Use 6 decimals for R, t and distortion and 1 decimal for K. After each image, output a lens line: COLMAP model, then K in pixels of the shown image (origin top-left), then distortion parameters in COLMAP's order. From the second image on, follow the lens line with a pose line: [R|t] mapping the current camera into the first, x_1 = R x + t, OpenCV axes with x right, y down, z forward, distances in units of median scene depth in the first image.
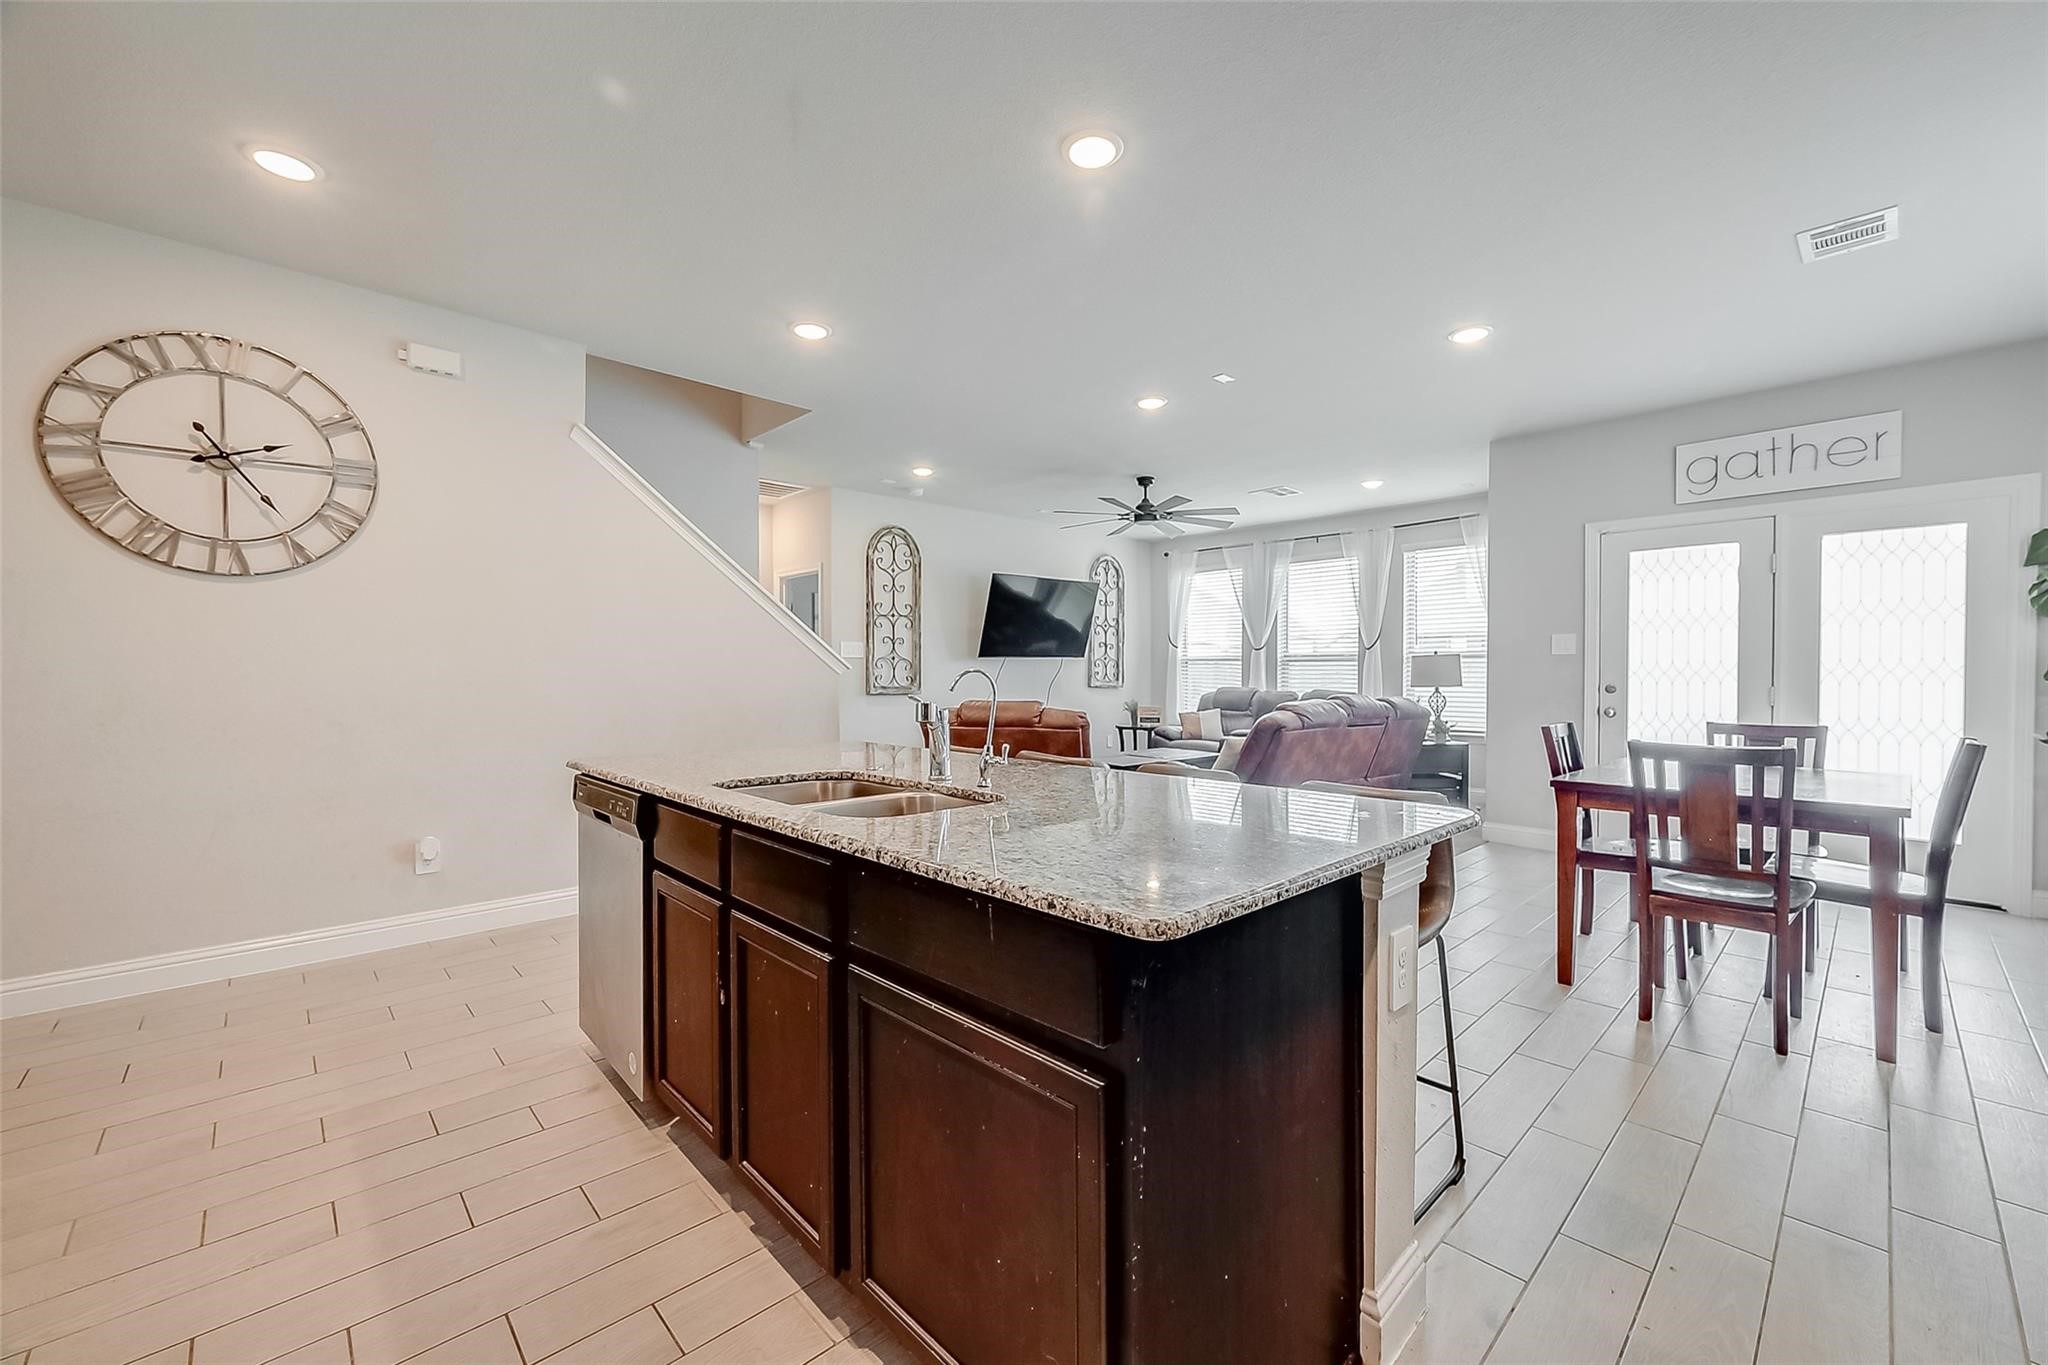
lens RADIAL K [[807.5, 0, 1035.6], [0, 807.5, 683.1], [0, 0, 1]] dist [0.002187, -0.001335]
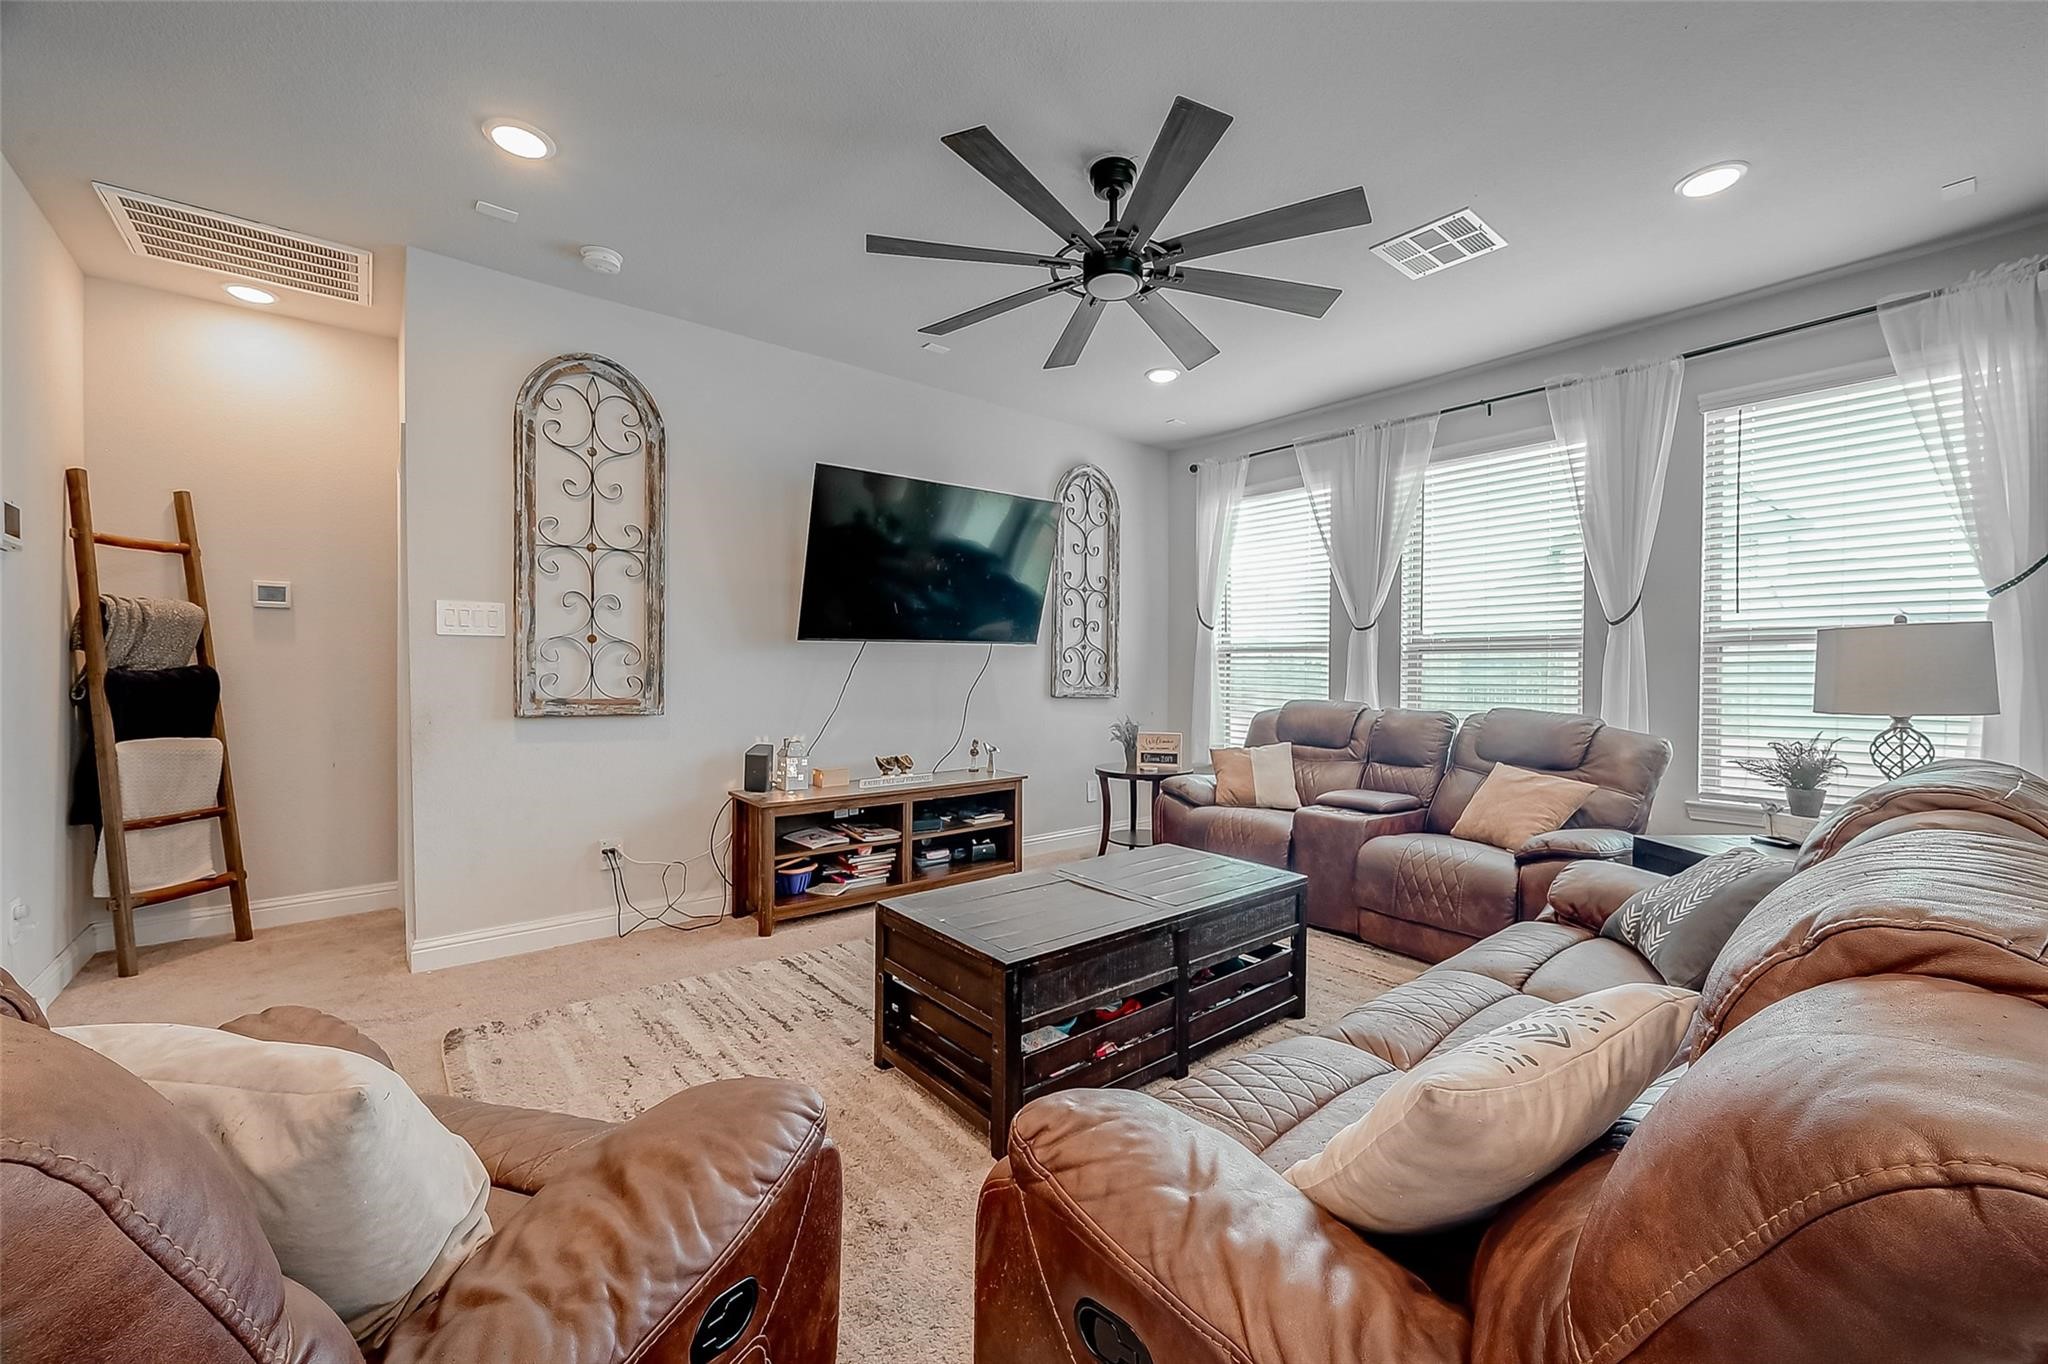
lens RADIAL K [[807.5, 0, 1034.3], [0, 807.5, 687.6], [0, 0, 1]] dist [0.002187, -0.001335]
pose [[0.998175, 0.004033, -0.060250, 0.110612], [-0.003898, 0.999990, 0.002364, -0.004557], [0.060258, -0.002125, 0.998181, 0.551726]]
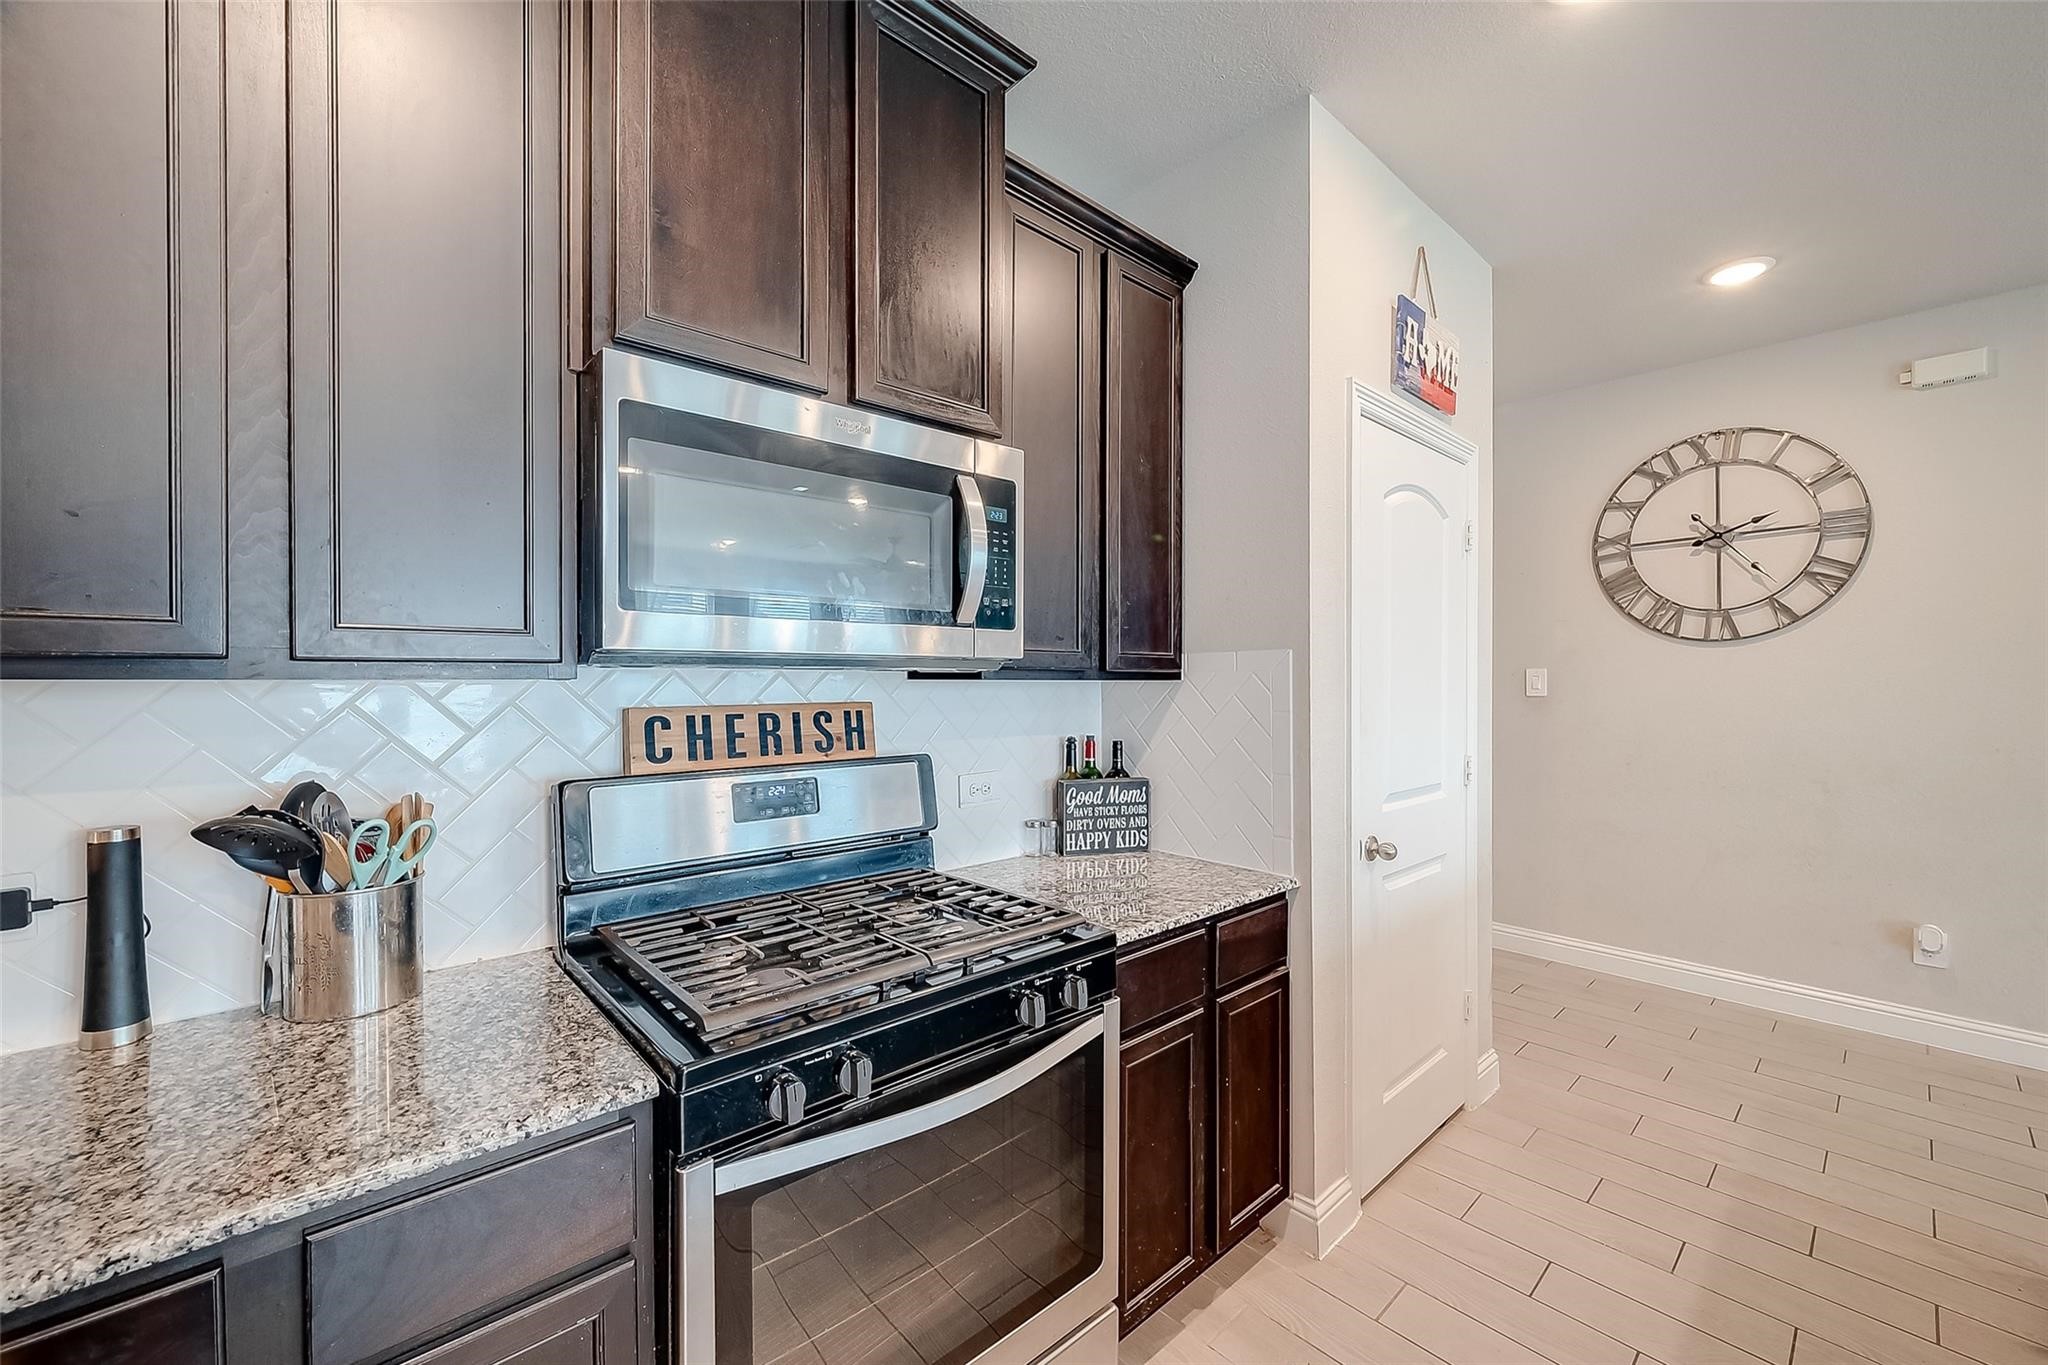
lens RADIAL K [[807.5, 0, 1027.7], [0, 807.5, 684.7], [0, 0, 1]] dist [0.002187, -0.001335]
pose [[-0.029849, 0.010714, -0.999497, 0.065580], [-0.011297, 0.999875, 0.011056, -0.031200], [0.999491, 0.011621, -0.029725, 0.029543]]
